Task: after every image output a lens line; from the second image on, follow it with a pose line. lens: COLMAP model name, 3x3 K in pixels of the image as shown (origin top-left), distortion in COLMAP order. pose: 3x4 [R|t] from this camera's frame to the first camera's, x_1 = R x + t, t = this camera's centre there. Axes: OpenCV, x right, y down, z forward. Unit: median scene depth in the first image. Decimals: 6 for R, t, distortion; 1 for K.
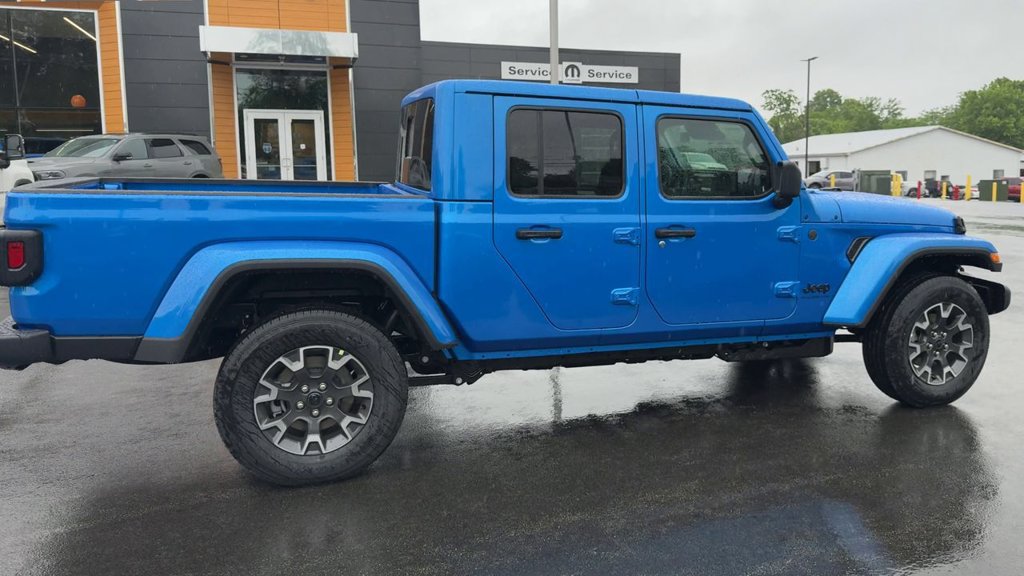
lens RADIAL K [[782.2, 0, 596.5], [0, 782.2, 251.5], [0, 0, 1]] dist [0.075444, -0.100393]
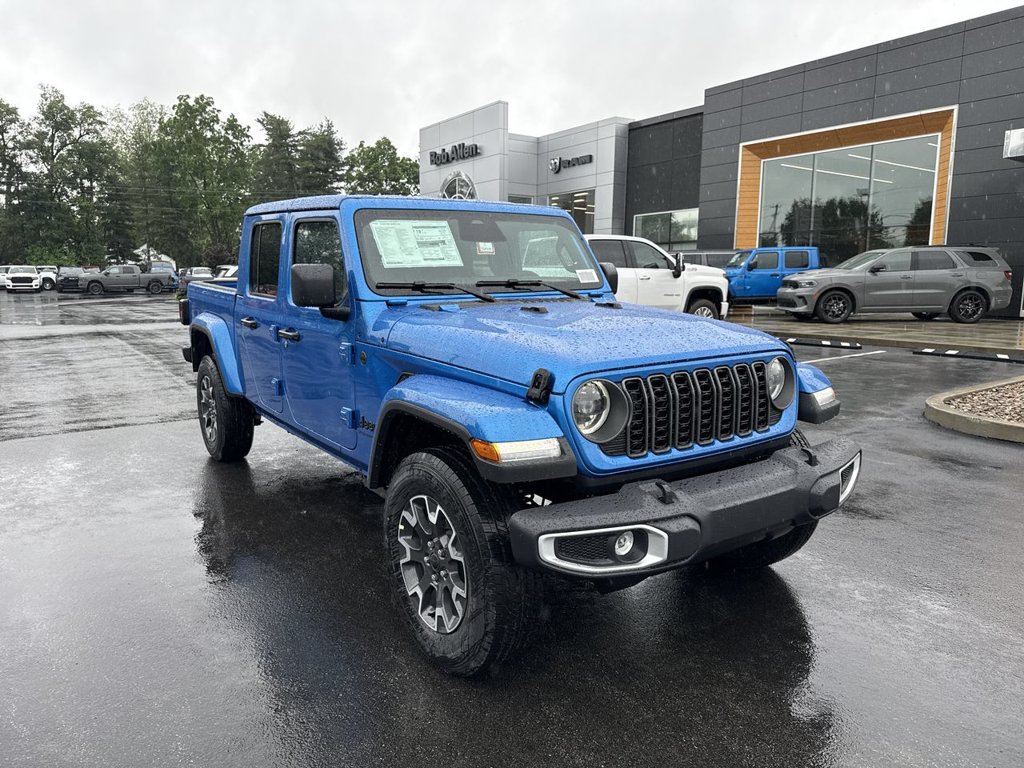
lens RADIAL K [[717.1, 0, 512.0], [0, 717.1, 384.0], [0, 0, 1]] dist [0.030913, -0.034423]
pose [[0.260529, 0.146998, -0.954210, 0.969235], [-0.111491, 0.986310, 0.121503, -0.094936], [0.959007, 0.074731, 0.273351, 0.905364]]
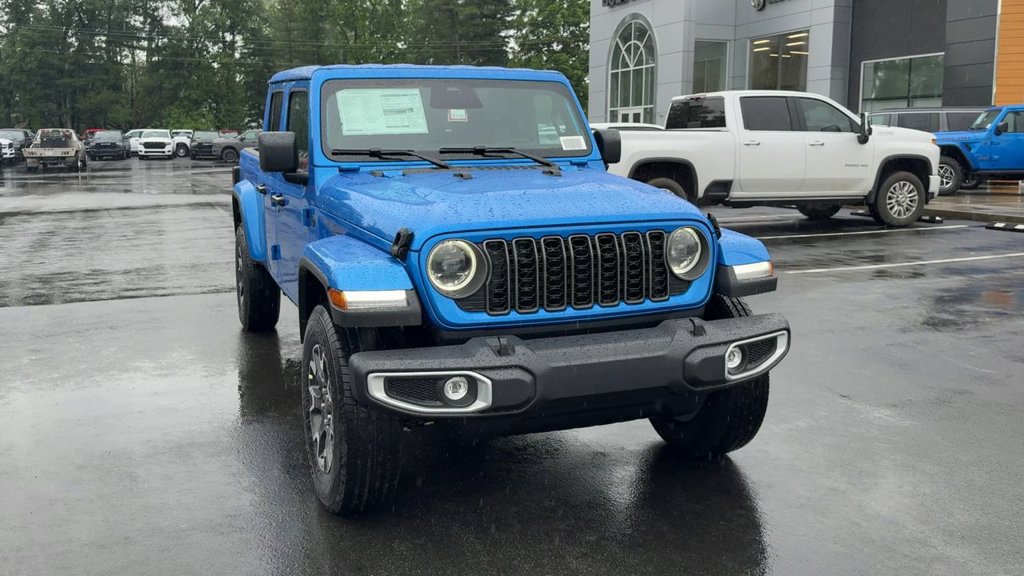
lens RADIAL K [[901.7, 0, 524.4], [0, 901.7, 242.9], [0, 0, 1]] dist [0.092892, -0.011528]
pose [[0.043893, 0.114339, -0.992472, 1.189048], [-0.115833, 0.987312, 0.108622, -0.121666], [0.992298, 0.110193, 0.056580, 1.117815]]
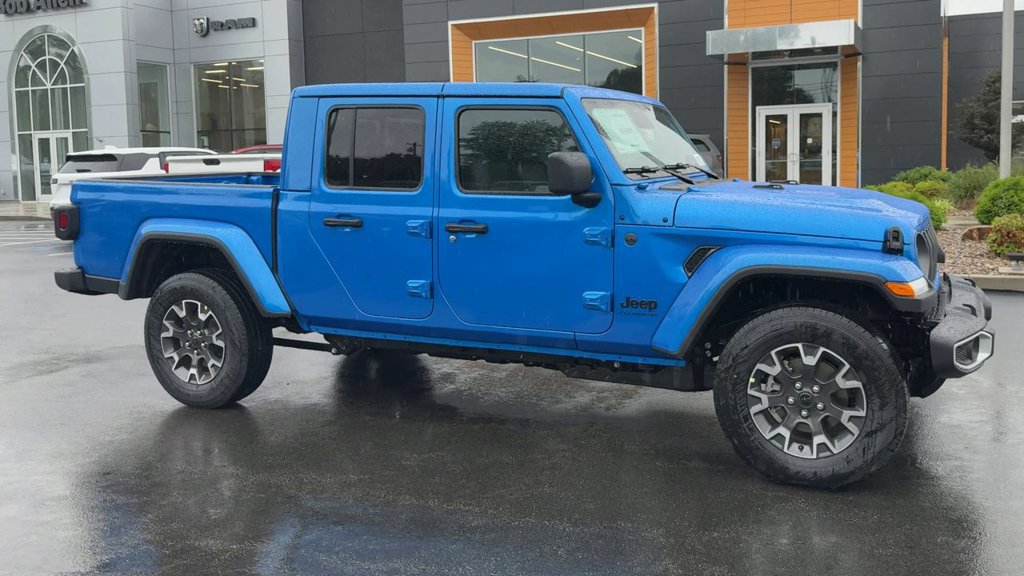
lens RADIAL K [[847.5, 0, 616.1], [0, 847.5, 240.6], [0, 0, 1]] dist [0.088789, -0.123040]
pose [[0.743420, 0.051854, -0.666812, 0.825395], [-0.061301, 0.998076, 0.009270, -0.025818], [0.666010, 0.033984, 0.745168, 0.303346]]
